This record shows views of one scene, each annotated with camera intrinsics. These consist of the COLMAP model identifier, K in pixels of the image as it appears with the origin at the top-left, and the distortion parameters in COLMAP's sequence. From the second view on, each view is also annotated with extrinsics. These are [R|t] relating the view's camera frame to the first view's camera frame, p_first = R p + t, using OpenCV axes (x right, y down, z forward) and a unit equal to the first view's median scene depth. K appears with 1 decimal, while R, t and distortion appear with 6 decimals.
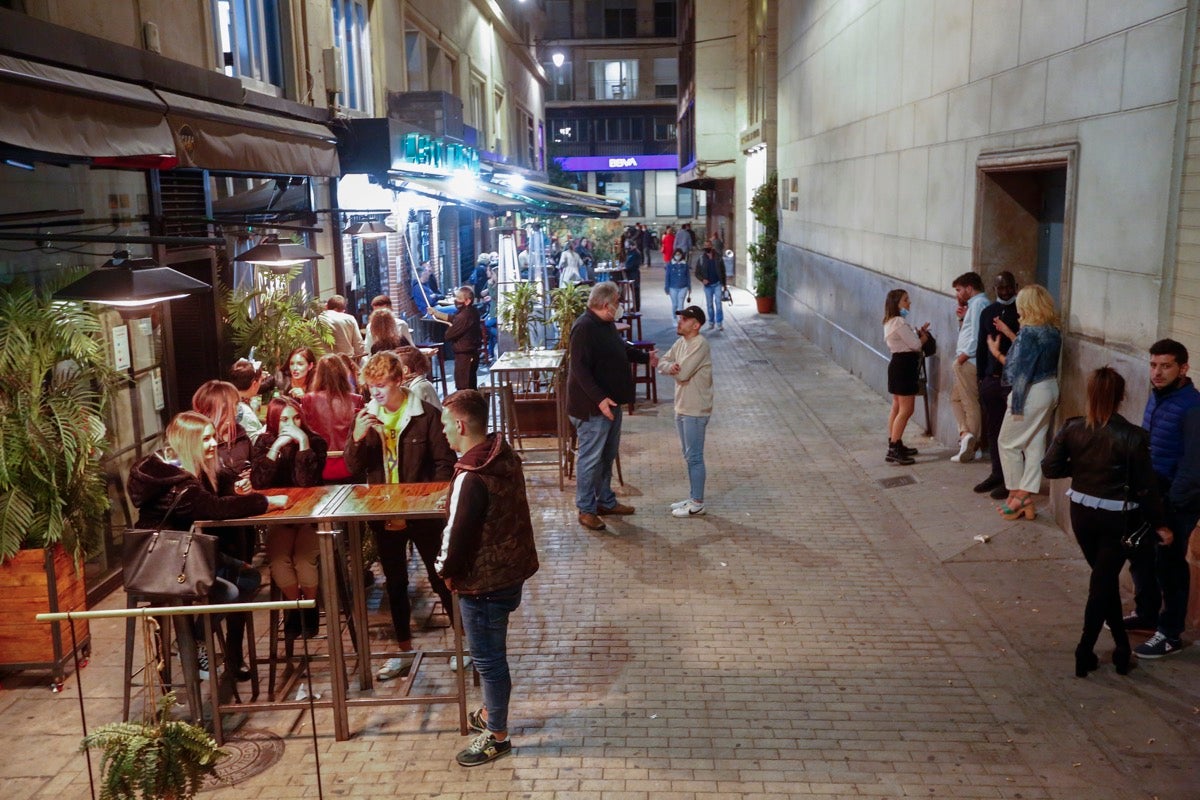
lens RADIAL K [[1156.1, 0, 605.6], [0, 1156.1, 395.7], [0, 0, 1]] dist [0.082583, 0.000000]
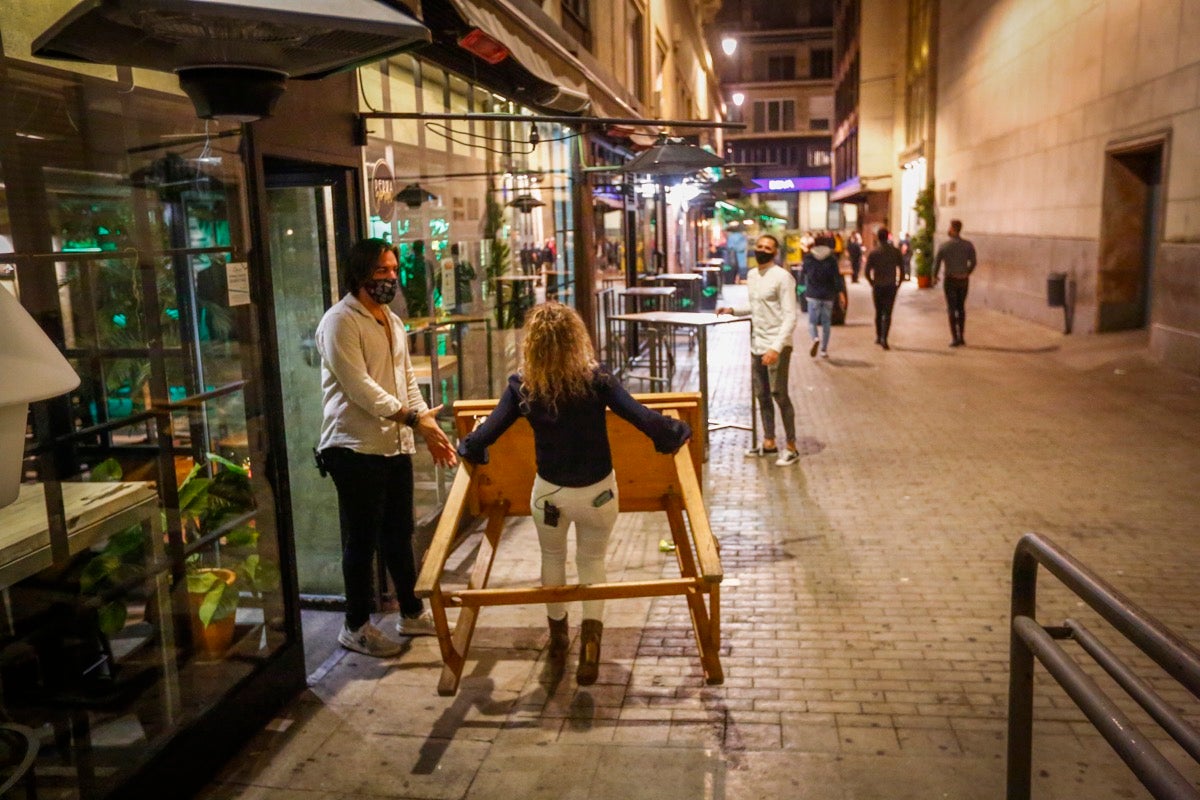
lens RADIAL K [[1016.4, 0, 604.7], [0, 1016.4, 397.1], [0, 0, 1]] dist [0.006587, 0.015036]
pose [[0.990831, 0.015448, -0.134221, -0.062029], [-0.015426, 0.999880, 0.001208, 0.055071], [0.134224, 0.000873, 0.990951, -0.172728]]
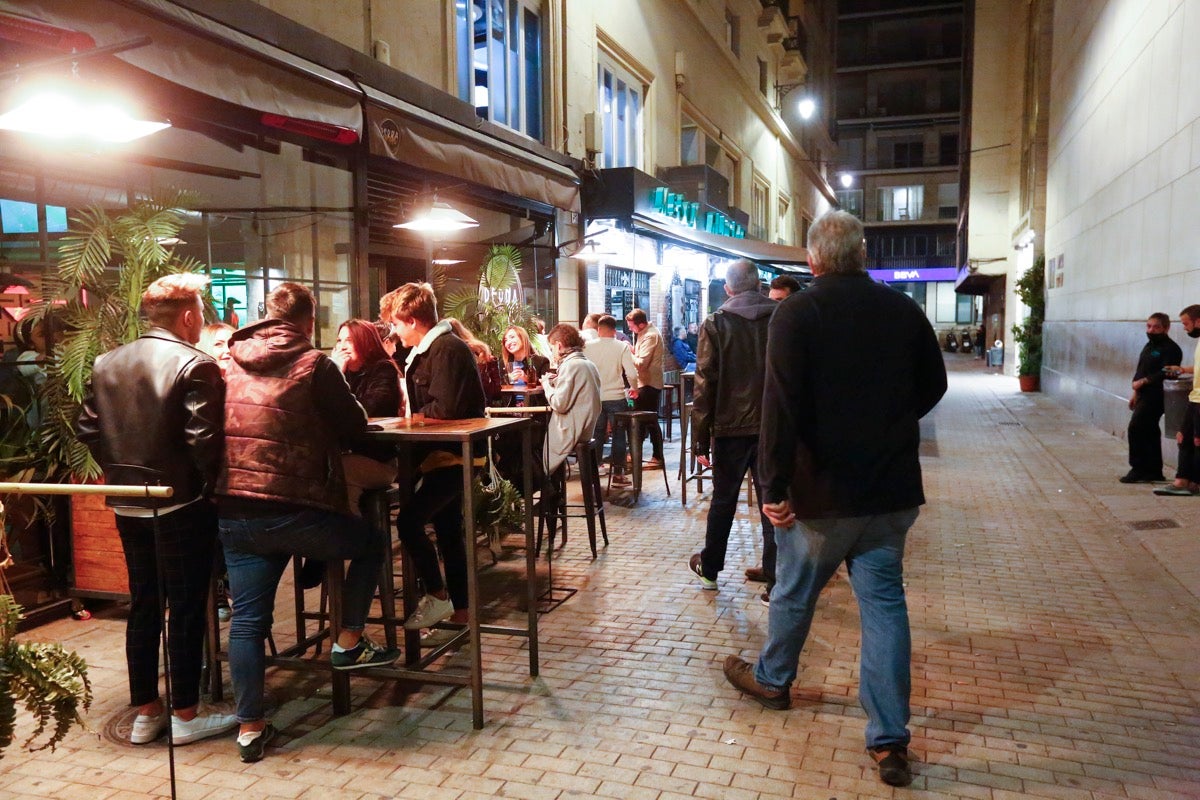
lens RADIAL K [[958.1, 0, 588.2], [0, 958.1, 402.4], [0, 0, 1]] dist [-0.006693, 0.068787]
pose [[0.951611, 0.038491, -0.304886, 0.027474], [-0.062595, 0.995604, -0.069680, 0.023071], [0.300864, 0.085393, 0.949836, 0.079953]]
